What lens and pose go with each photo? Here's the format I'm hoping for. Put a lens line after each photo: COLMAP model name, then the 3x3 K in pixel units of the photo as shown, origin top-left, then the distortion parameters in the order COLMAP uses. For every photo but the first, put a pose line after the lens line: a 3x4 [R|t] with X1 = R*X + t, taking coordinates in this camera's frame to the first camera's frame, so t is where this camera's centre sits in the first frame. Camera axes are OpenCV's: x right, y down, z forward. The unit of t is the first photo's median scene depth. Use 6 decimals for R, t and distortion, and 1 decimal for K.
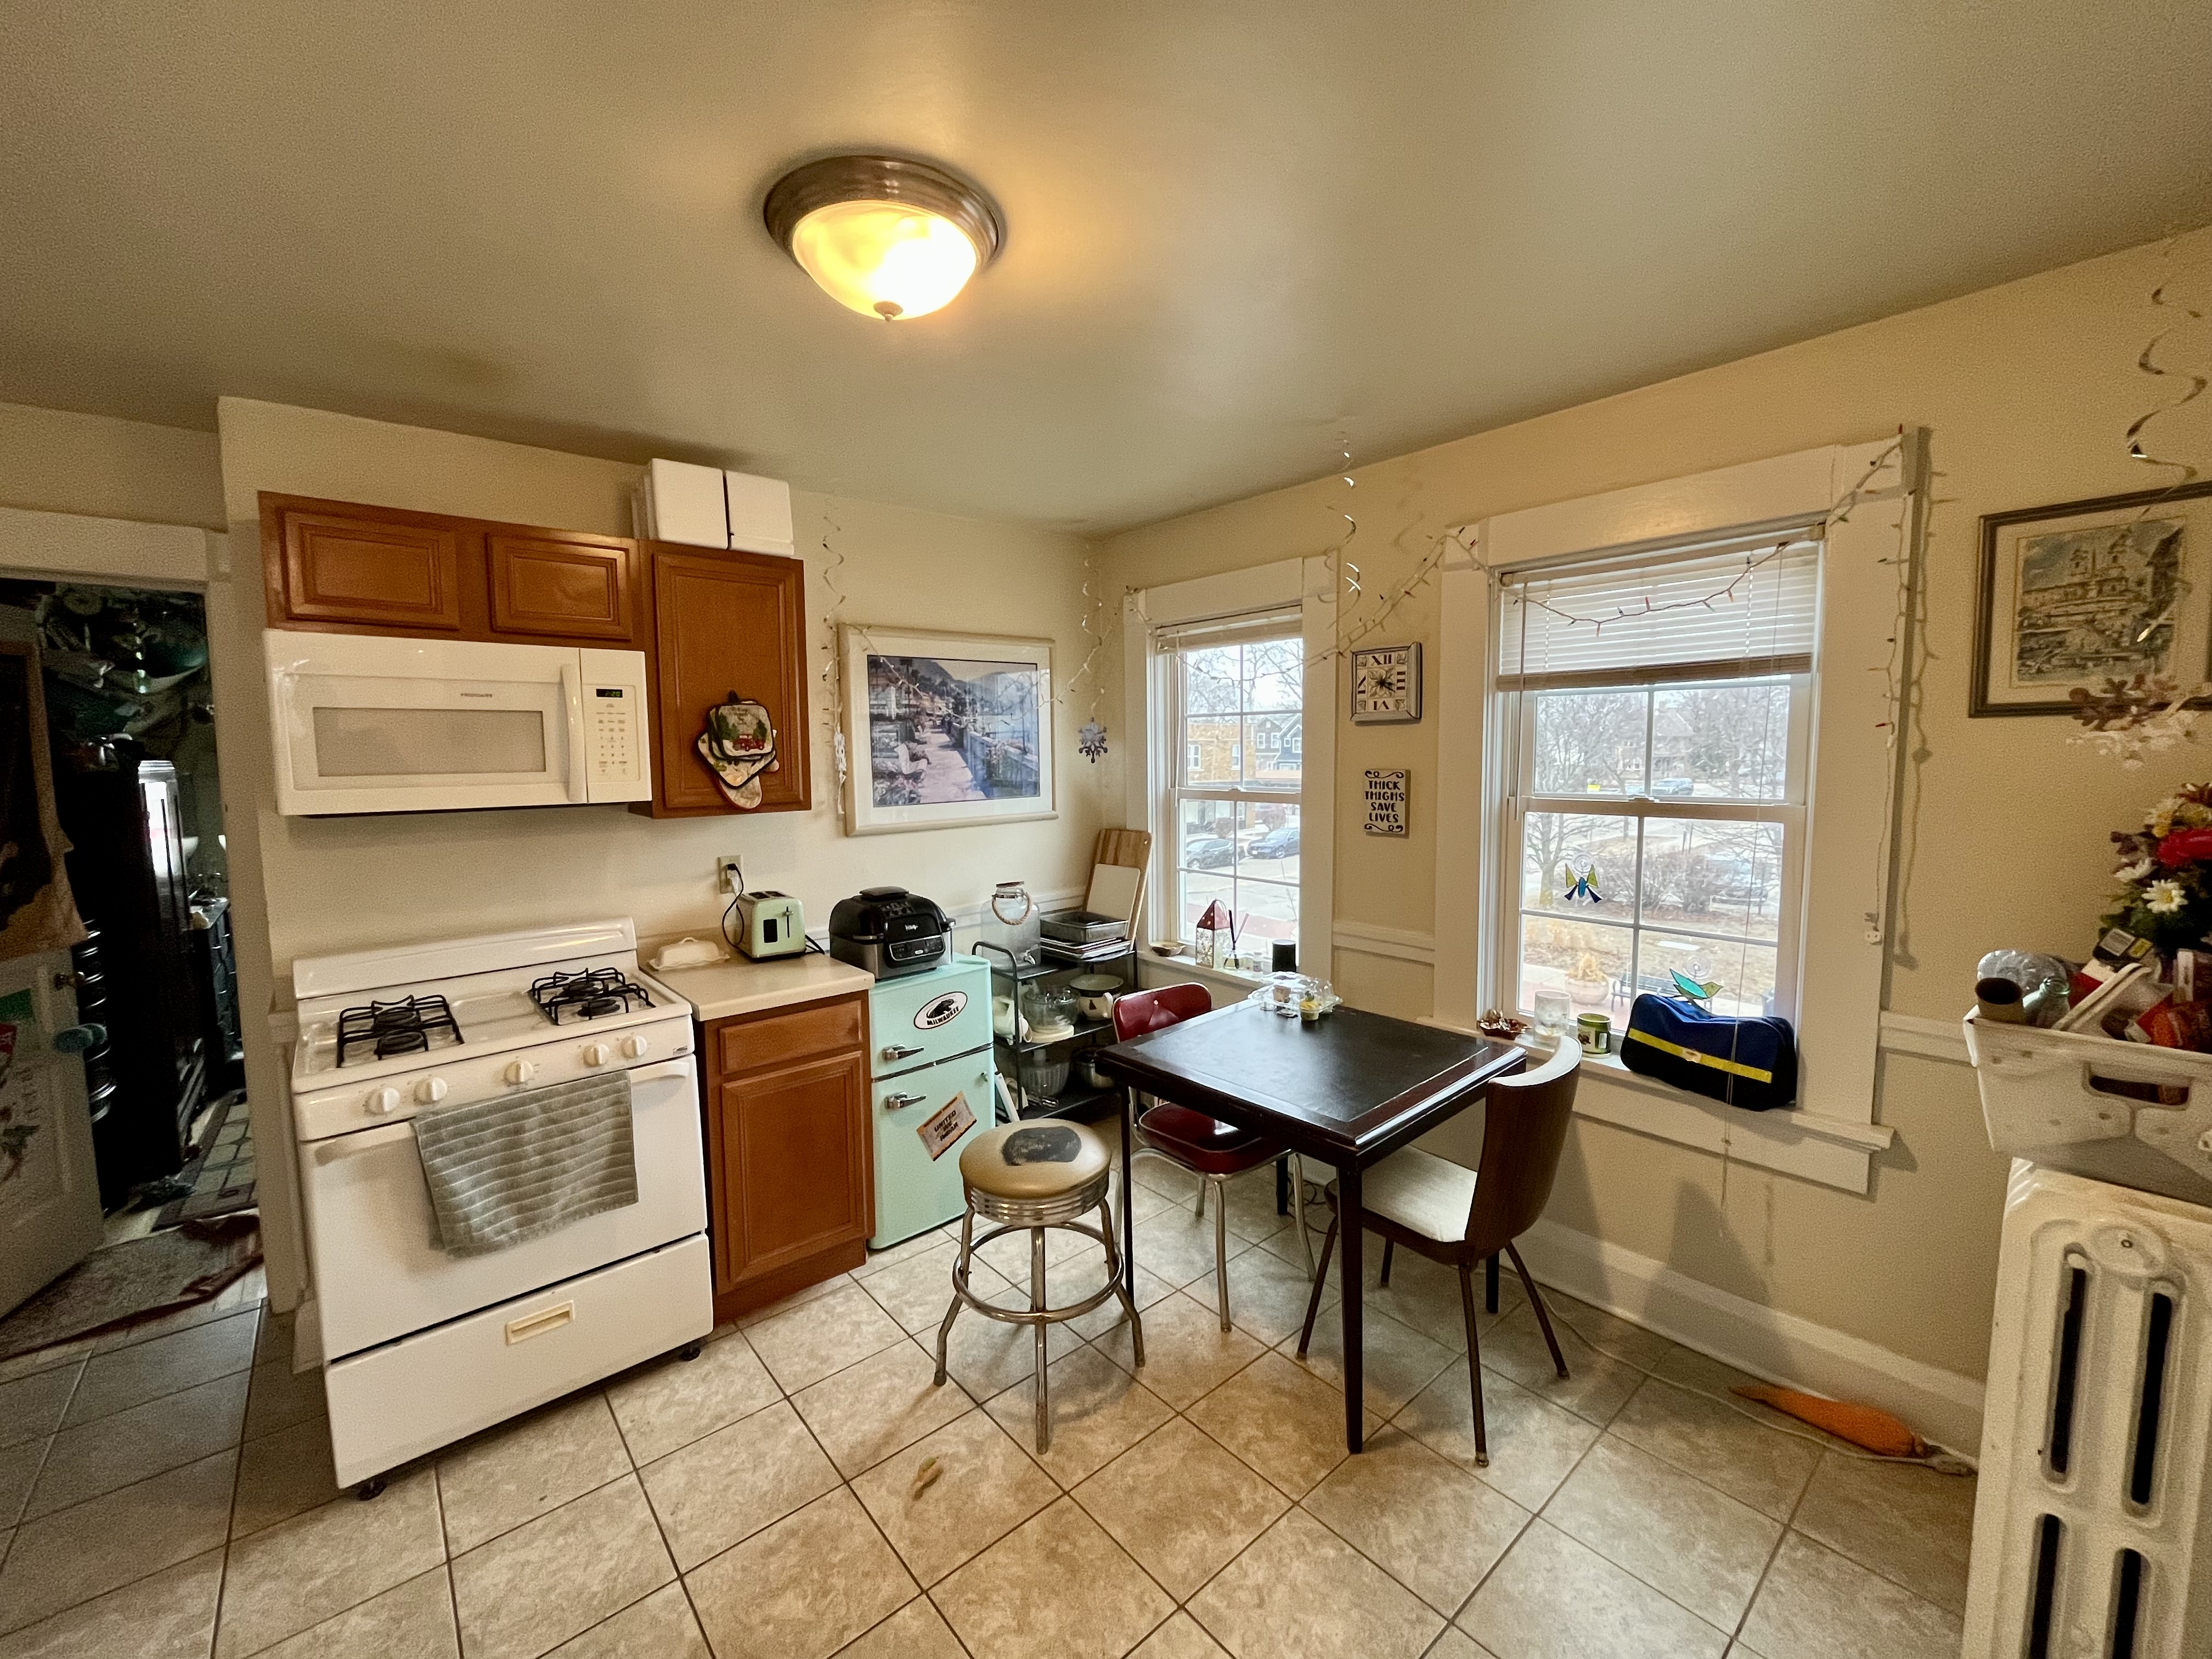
lens RADIAL K [[896.0, 0, 1098.8], [0, 896.0, 831.7], [0, 0, 1]] dist [-0.002848, -0.000159]
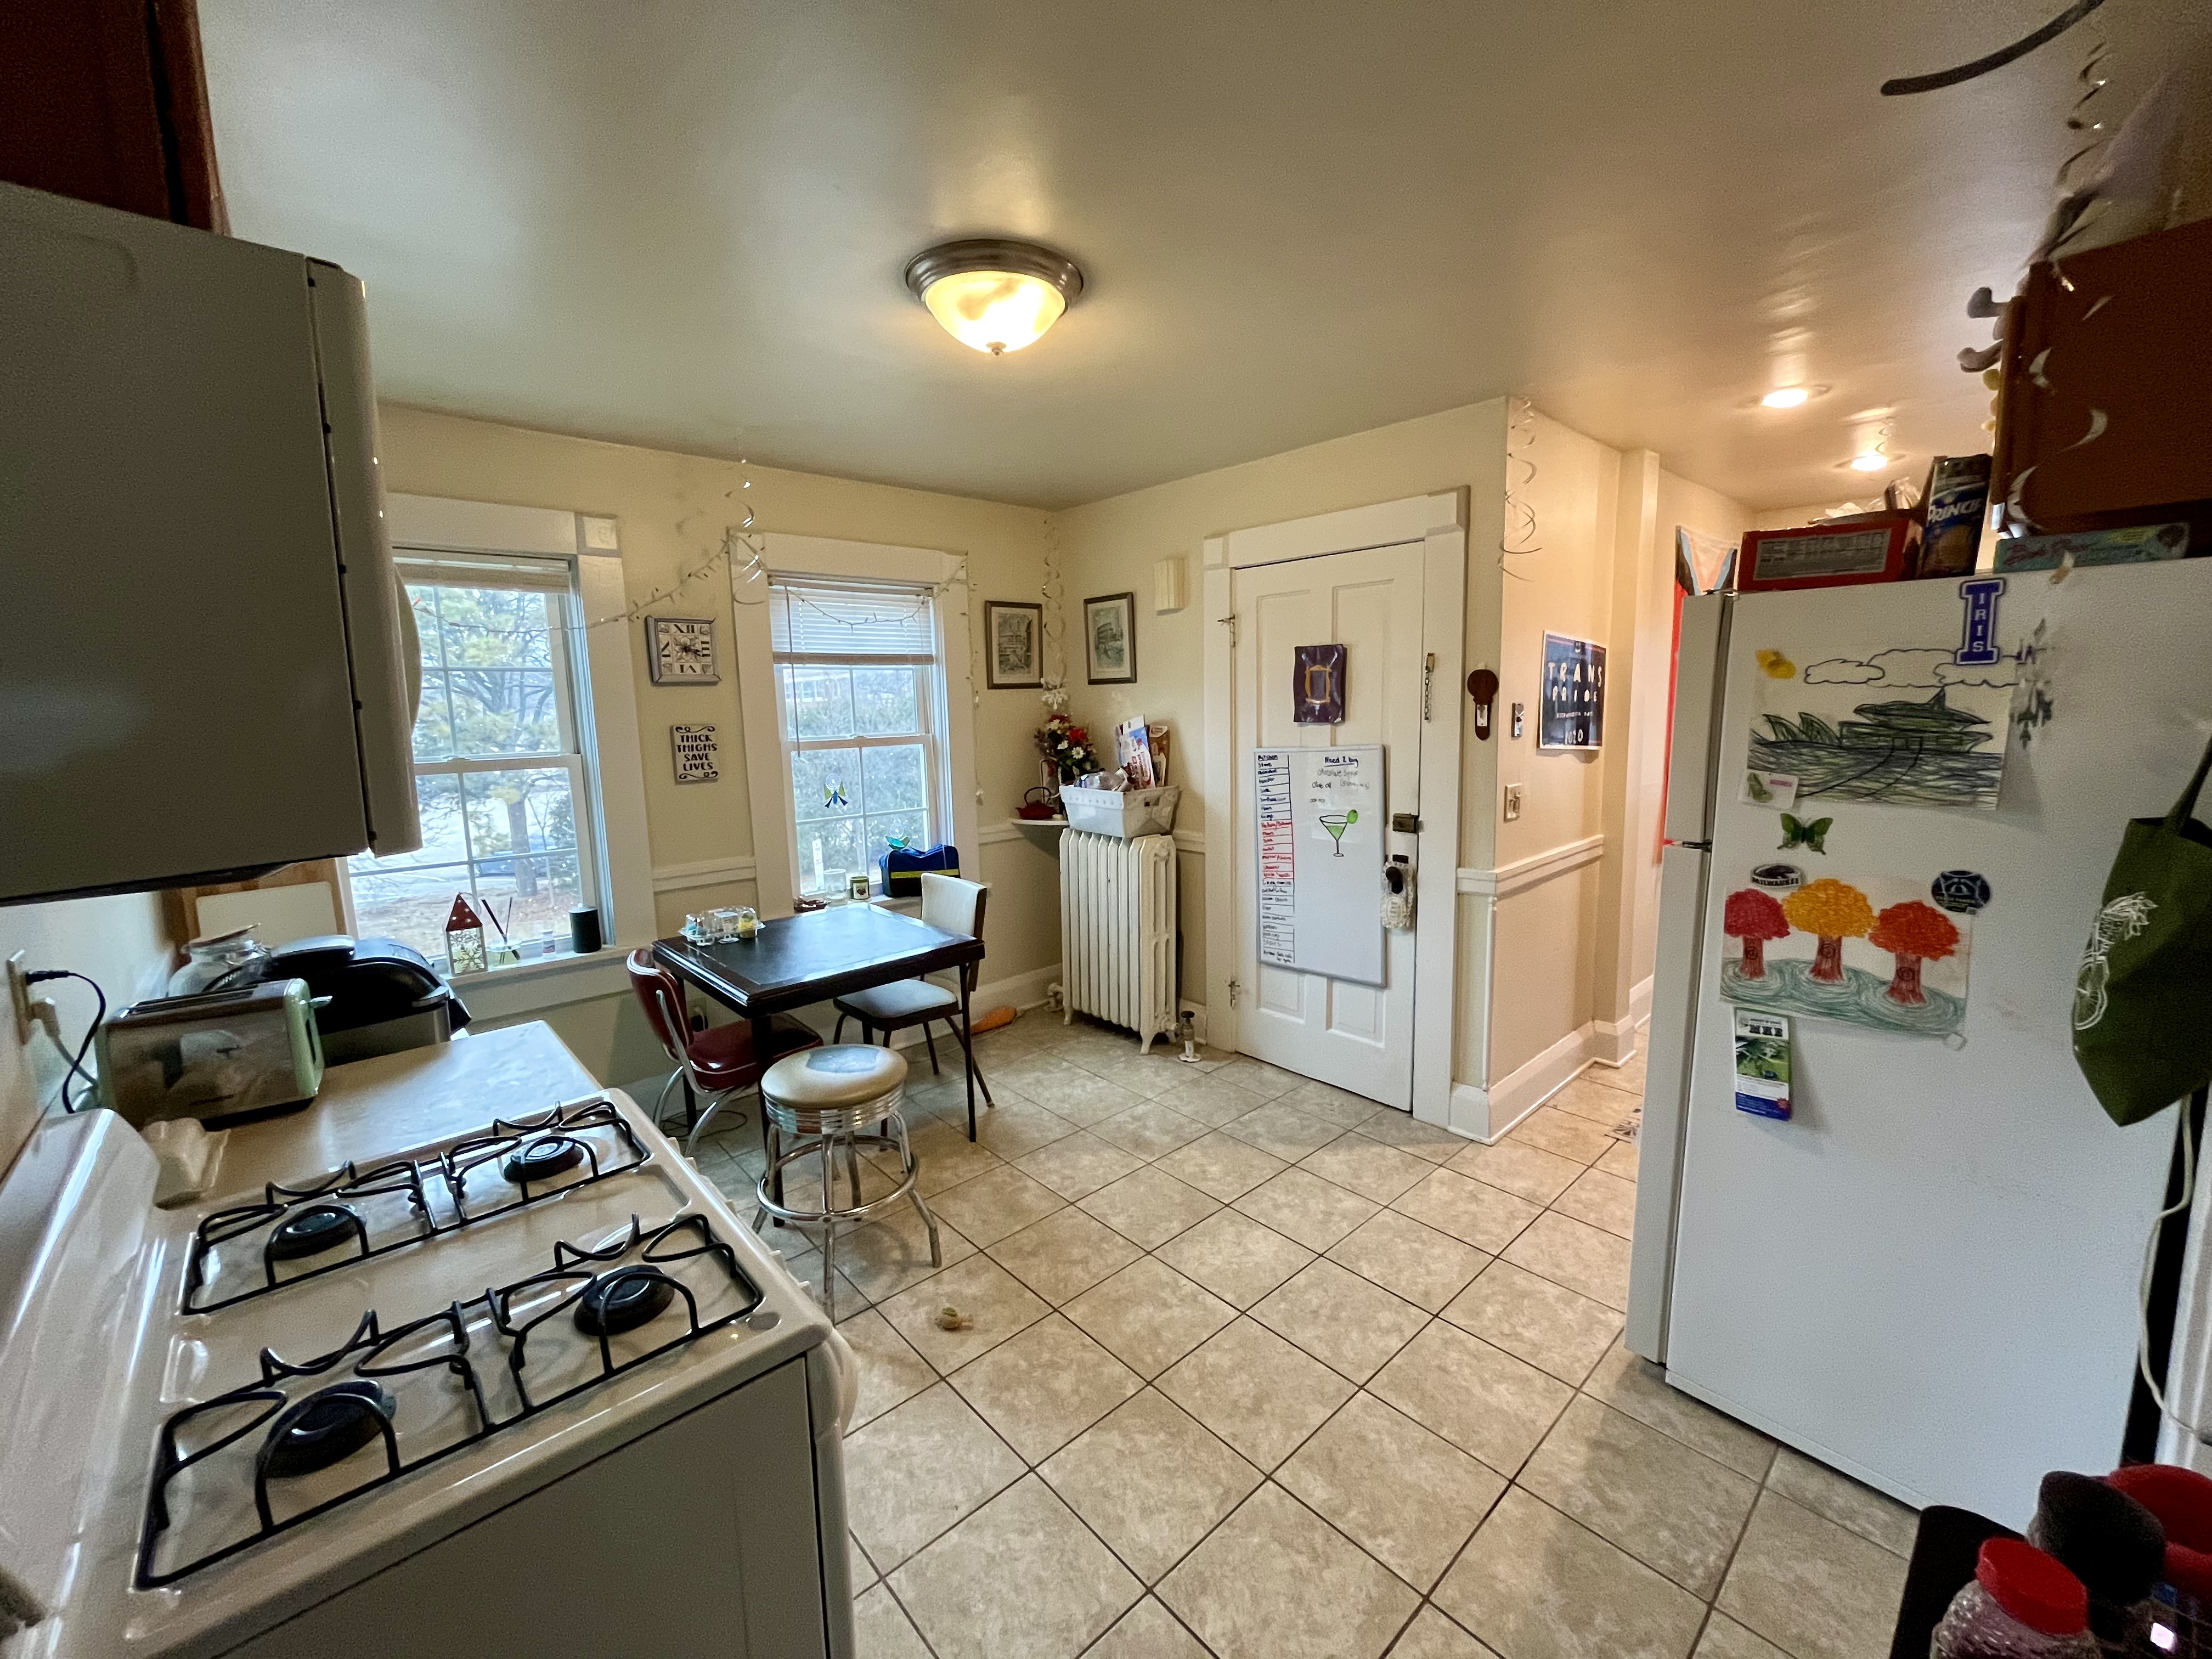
lens RADIAL K [[896.0, 0, 1098.8], [0, 896.0, 831.7], [0, 0, 1]] dist [-0.002848, -0.000159]
pose [[-0.029301, -0.131258, 0.990915, -1.129240], [0.113946, 0.984440, 0.133770, -0.037541], [-0.993055, 0.116830, -0.013889, 0.670901]]
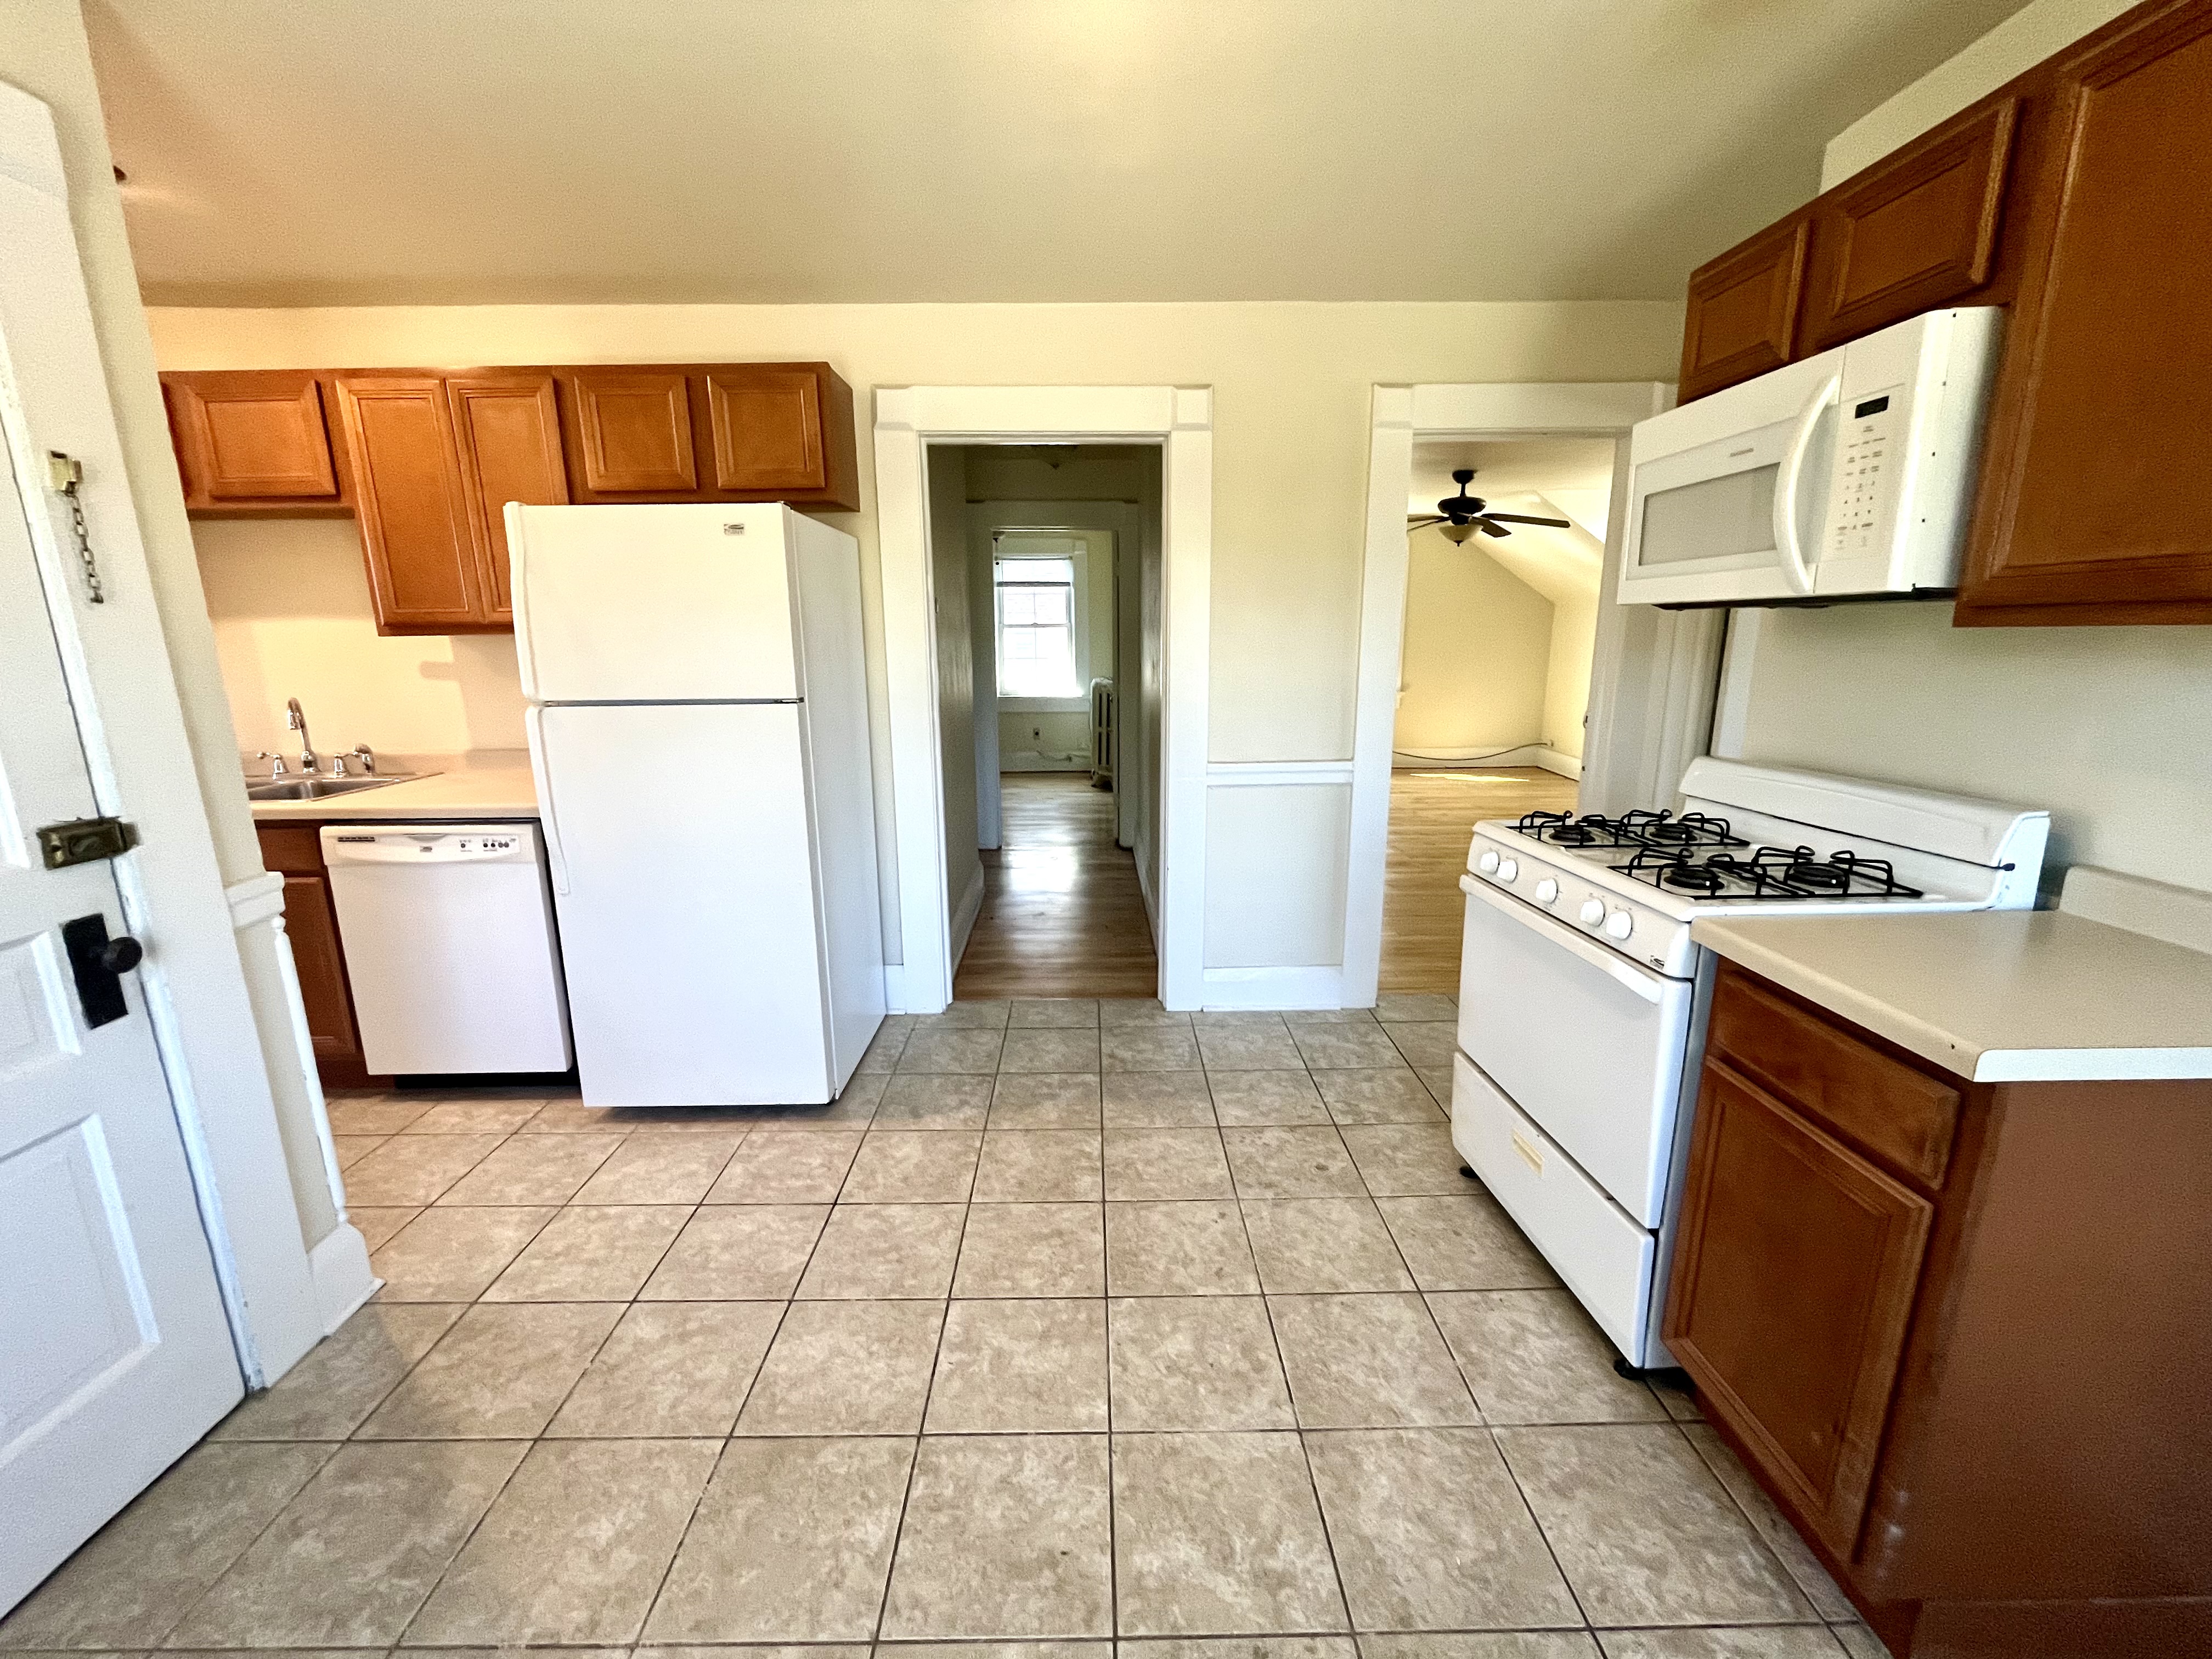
lens RADIAL K [[897.8, 0, 1098.5], [0, 897.8, 829.7], [0, 0, 1]] dist [-0.001673, 0.000322]
pose [[-0.635930, 0.184075, -0.749473, 0.316991], [-0.051150, 0.958950, 0.278925, -0.024813], [0.770050, 0.215712, -0.600410, 1.101505]]
